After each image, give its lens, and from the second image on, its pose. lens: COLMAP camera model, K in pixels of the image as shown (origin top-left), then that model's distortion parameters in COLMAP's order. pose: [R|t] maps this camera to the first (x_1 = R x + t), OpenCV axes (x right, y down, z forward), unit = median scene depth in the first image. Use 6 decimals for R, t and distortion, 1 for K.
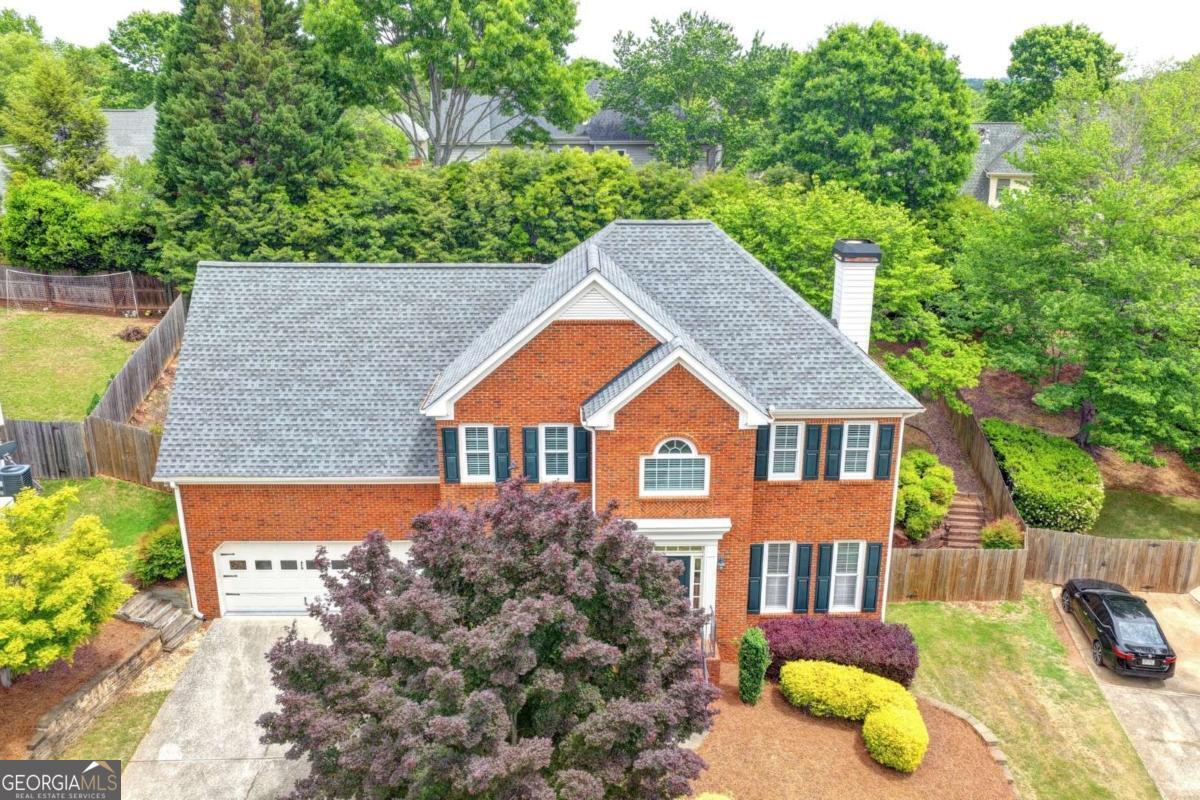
lens RADIAL K [[994.1, 0, 602.6], [0, 994.1, 406.1], [0, 0, 1]] dist [-0.011821, 0.040258]
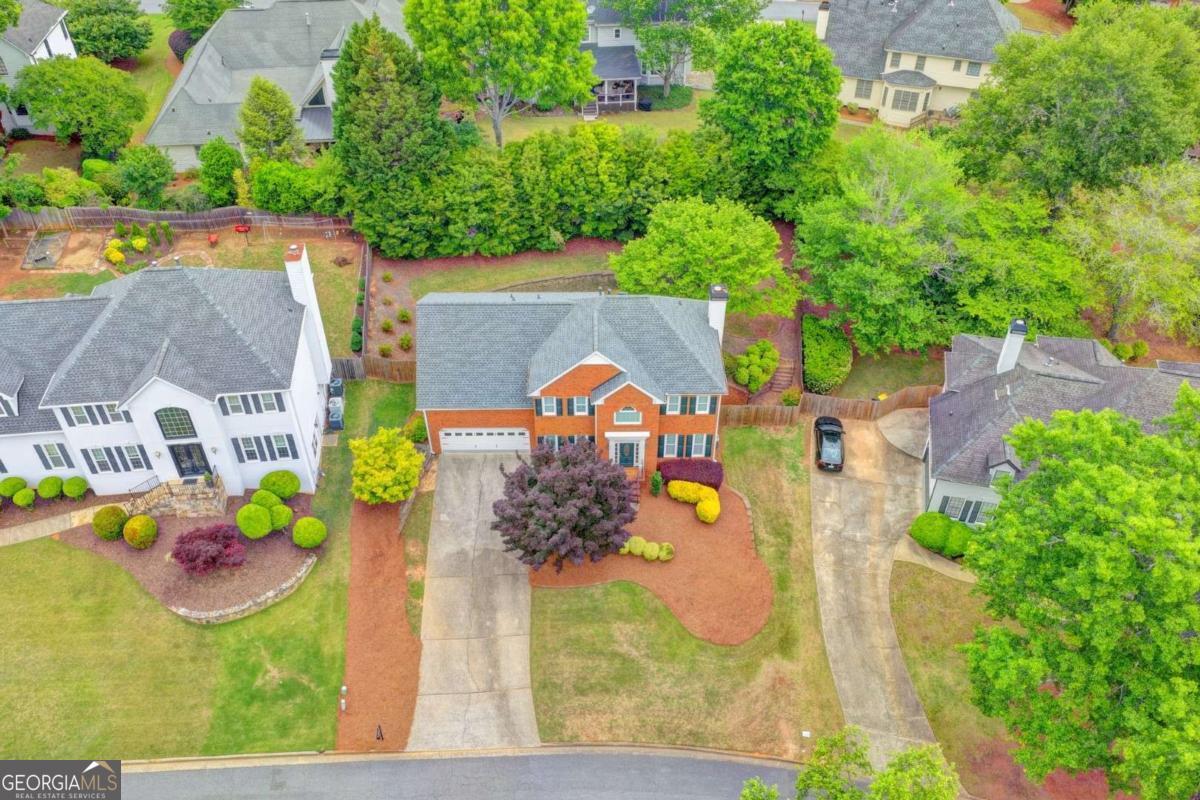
lens RADIAL K [[994.1, 0, 599.1], [0, 994.1, 404.5], [0, 0, 1]] dist [-0.011821, 0.040258]
pose [[0.999956, 0.004371, -0.008349, 0.018655], [-0.000564, 0.912128, 0.409905, -0.922668], [0.009406, -0.409882, 0.912090, -1.199069]]
